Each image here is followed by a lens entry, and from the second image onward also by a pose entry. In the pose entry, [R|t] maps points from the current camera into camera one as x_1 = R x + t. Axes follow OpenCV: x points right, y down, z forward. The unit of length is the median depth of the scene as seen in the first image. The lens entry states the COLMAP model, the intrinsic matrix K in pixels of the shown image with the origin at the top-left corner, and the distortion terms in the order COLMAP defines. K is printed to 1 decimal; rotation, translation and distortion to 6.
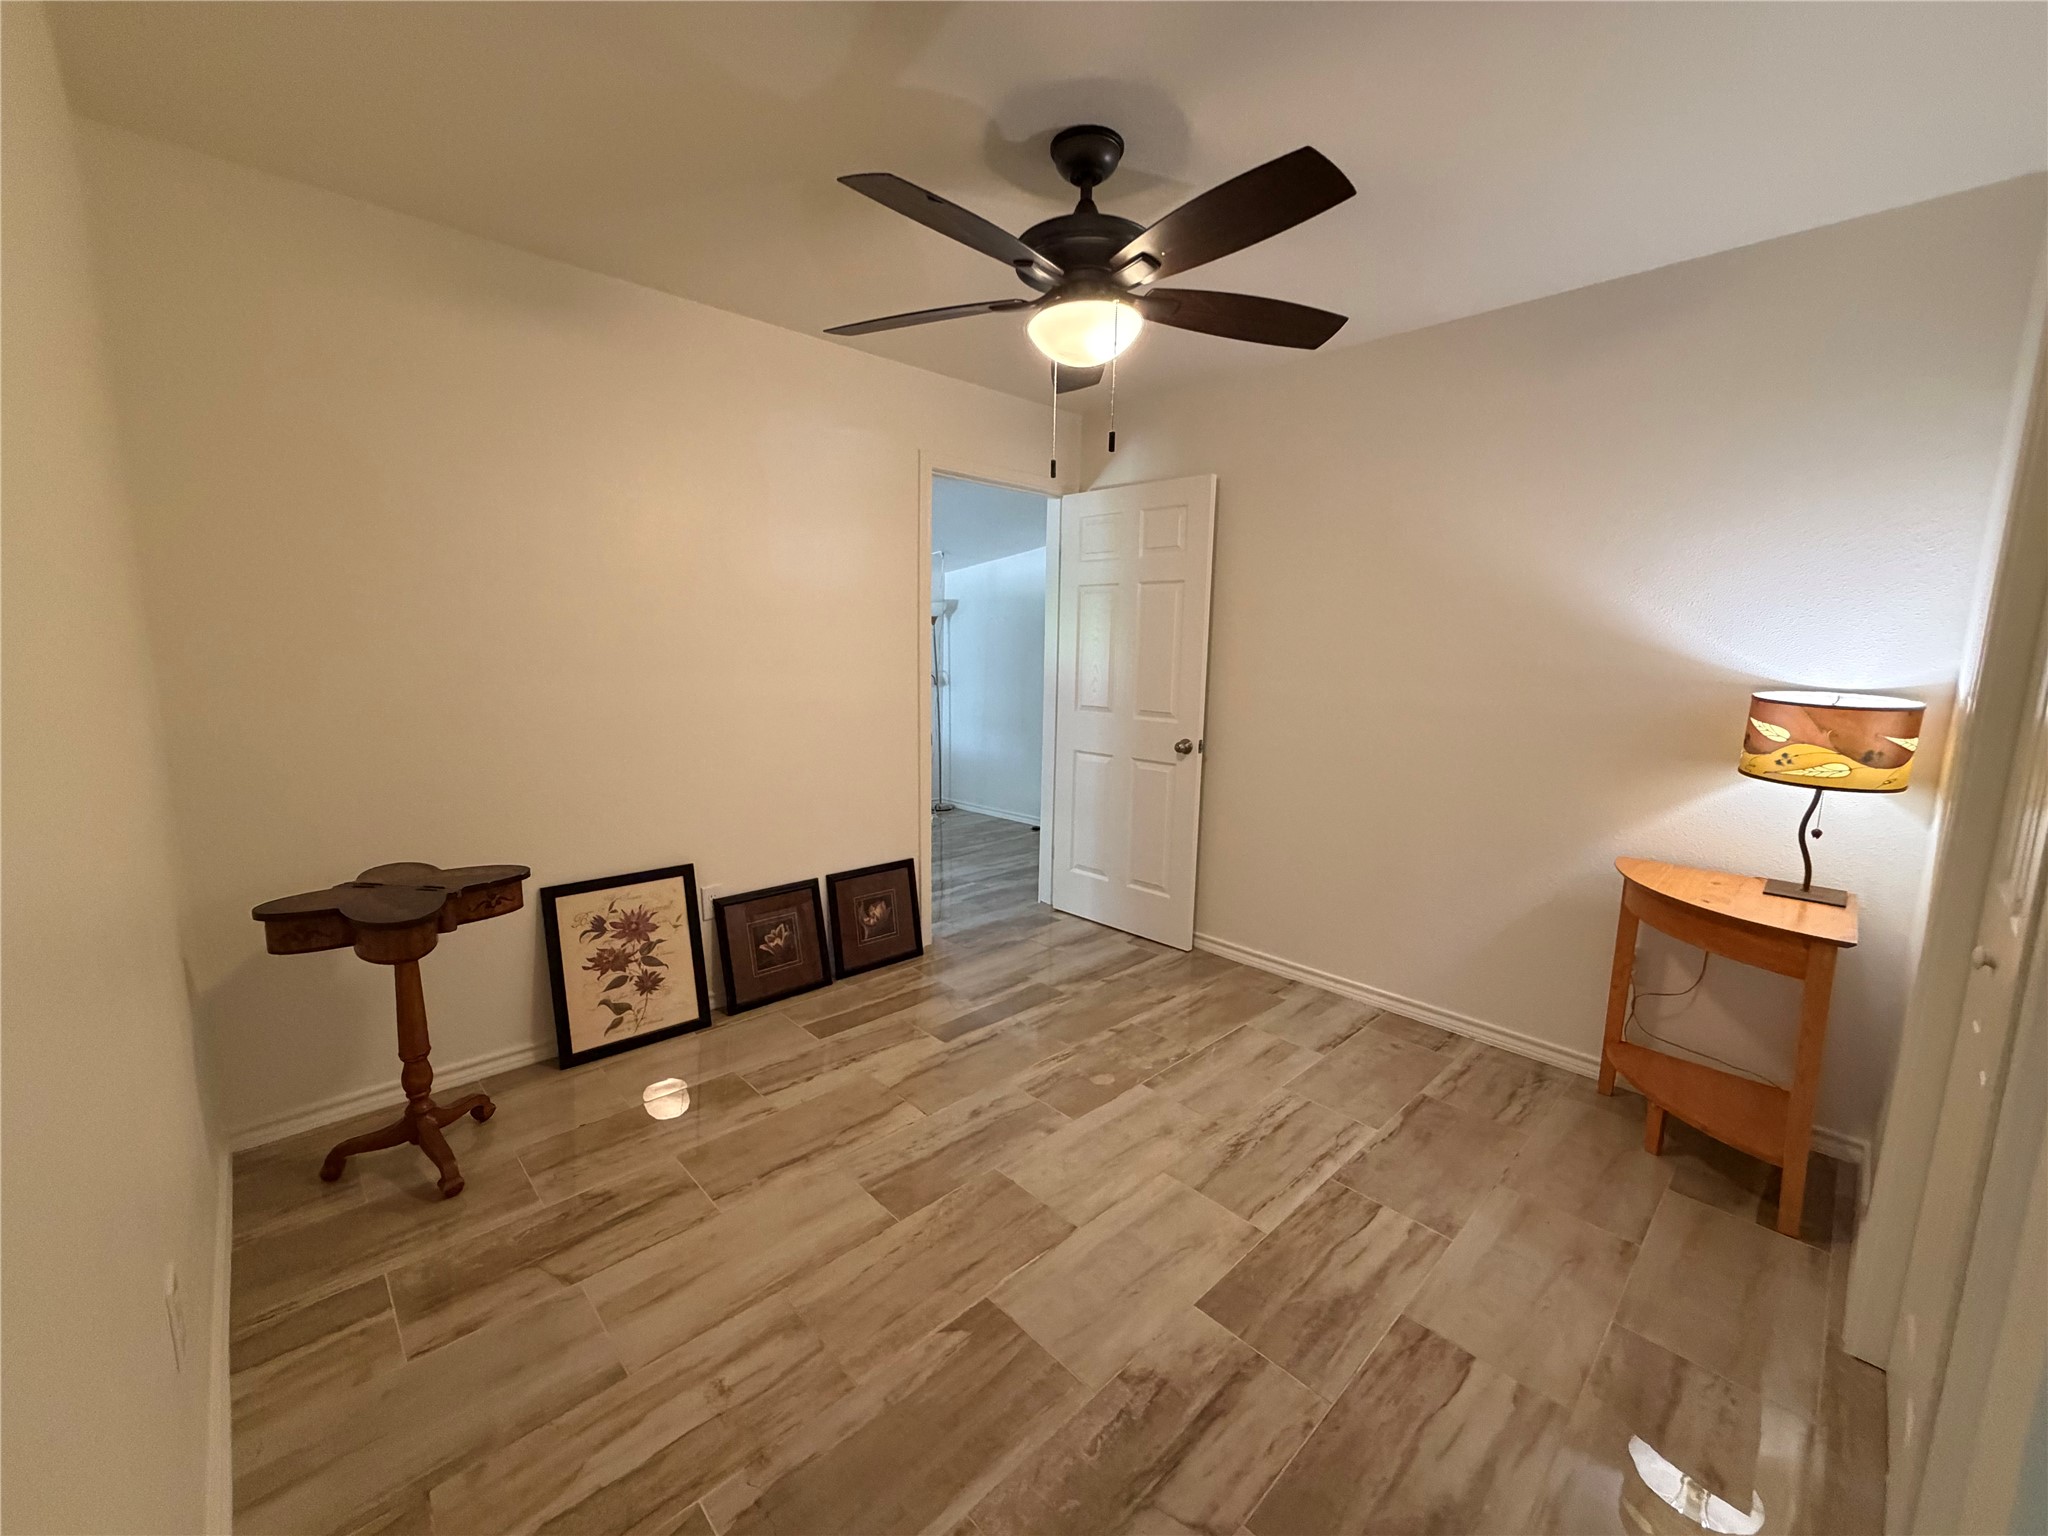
lens RADIAL K [[813.9, 0, 1019.4], [0, 813.9, 771.9], [0, 0, 1]] dist [-0.004211, -0.000337]
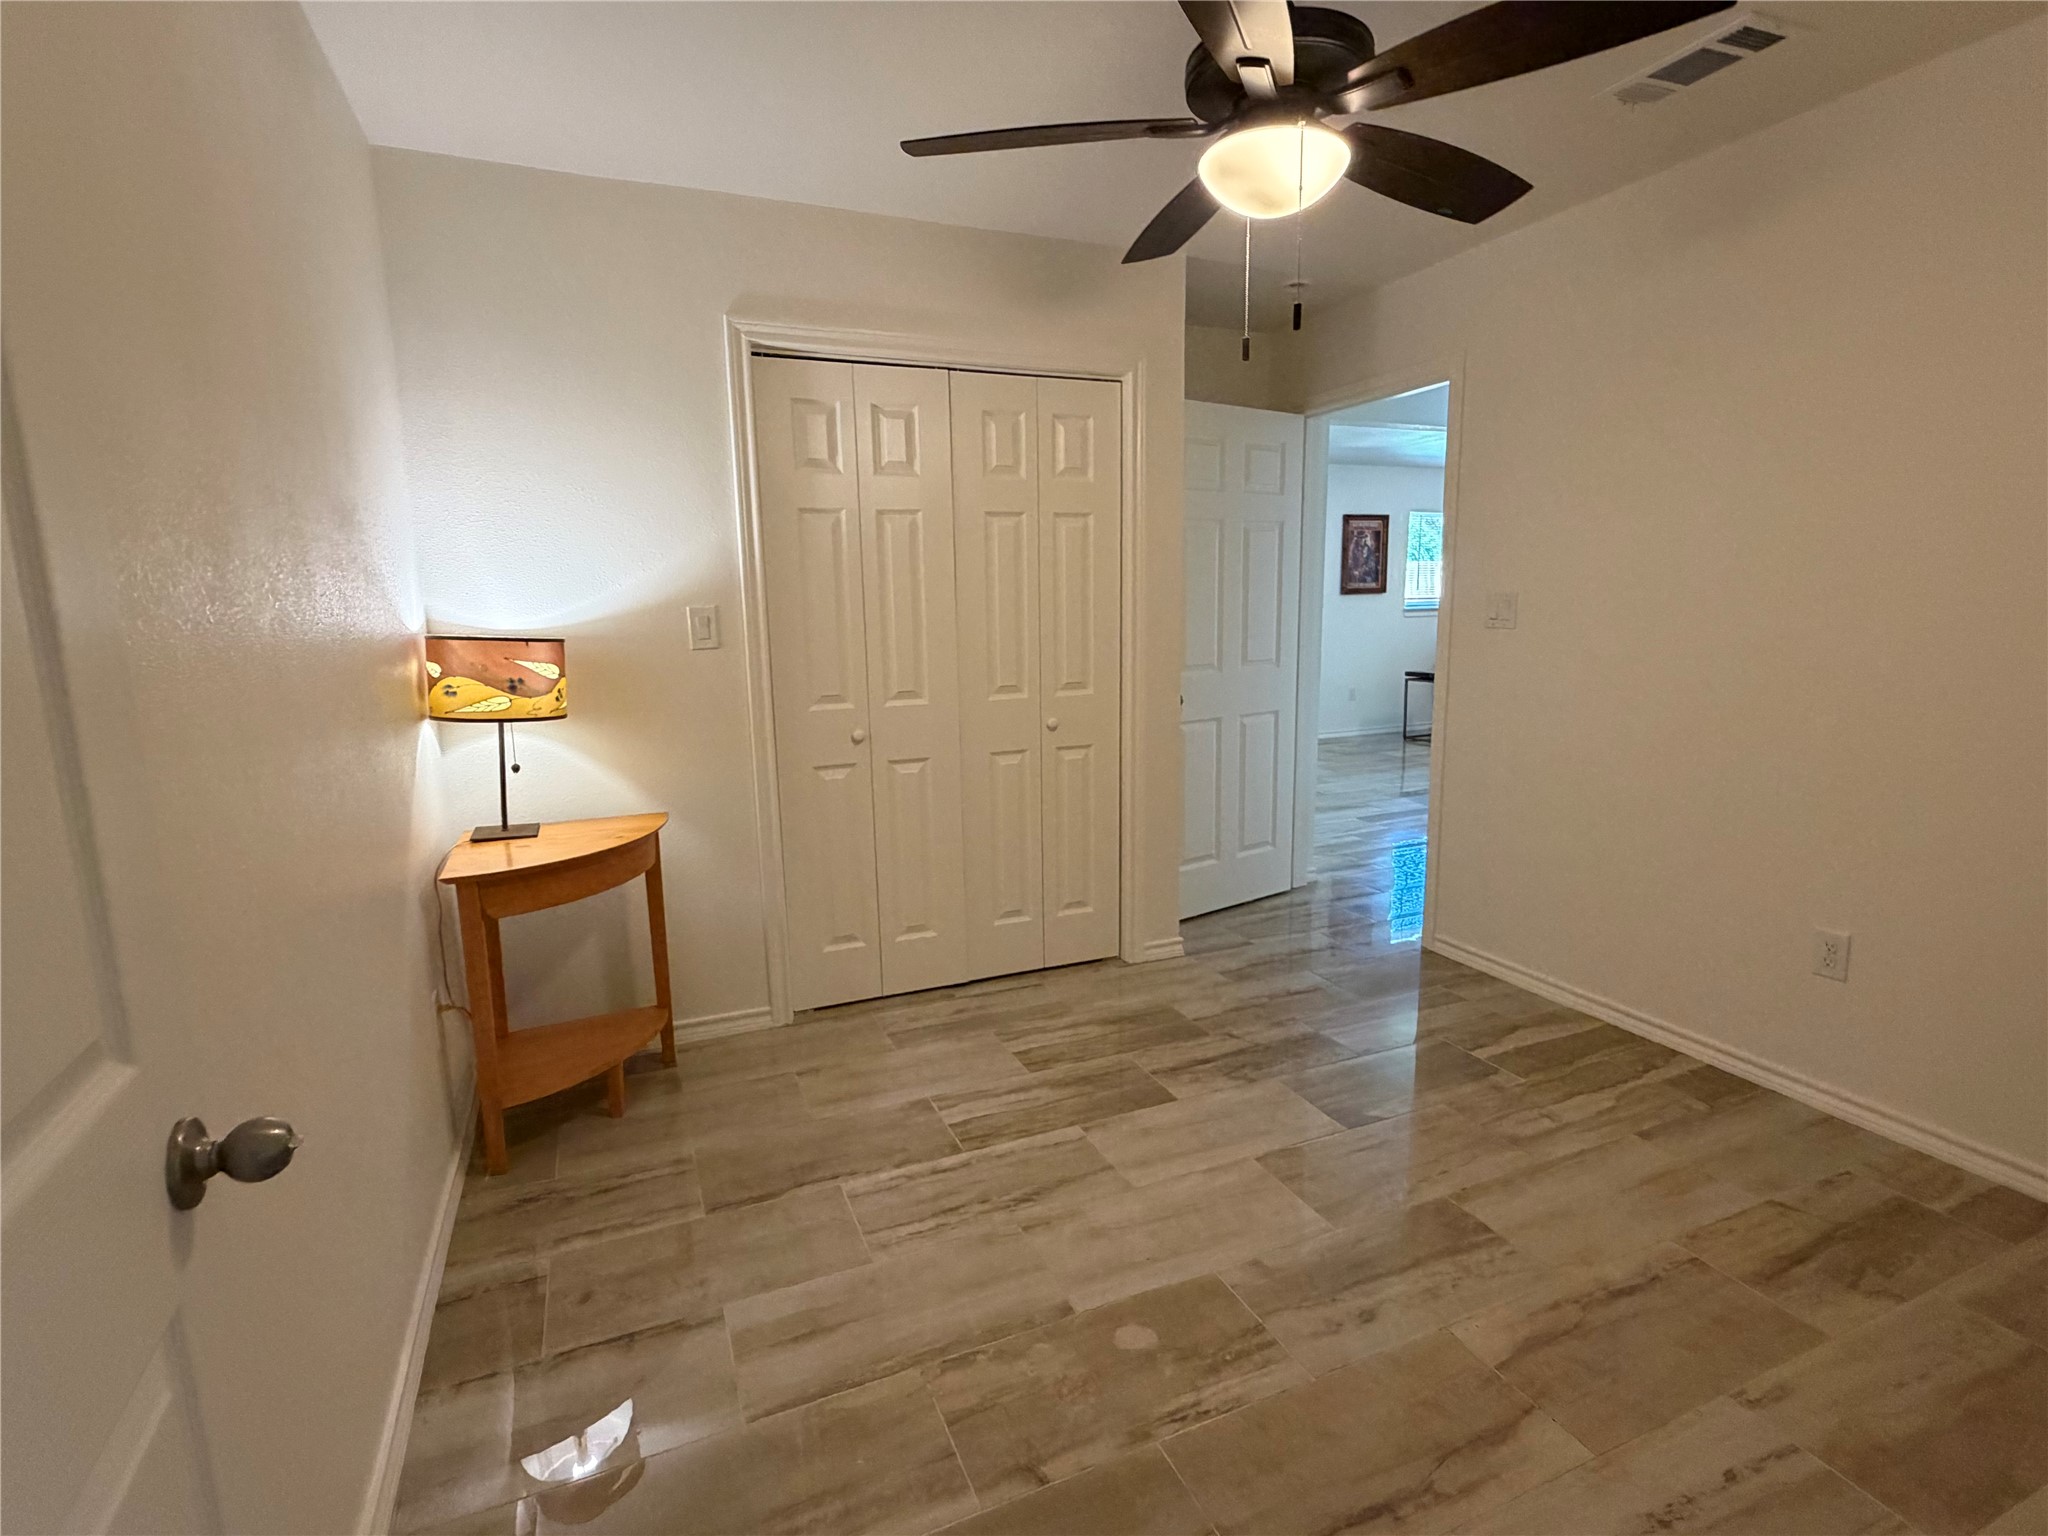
lens RADIAL K [[1001.1, 0, 1016.3], [0, 1001.1, 761.9], [0, 0, 1]] dist [-0.005584, -0.000885]
pose [[-0.936719, -0.056790, 0.345445, -0.048424], [0.056785, 0.949039, 0.309999, -0.291022], [-0.345446, 0.309998, -0.885758, 1.911323]]
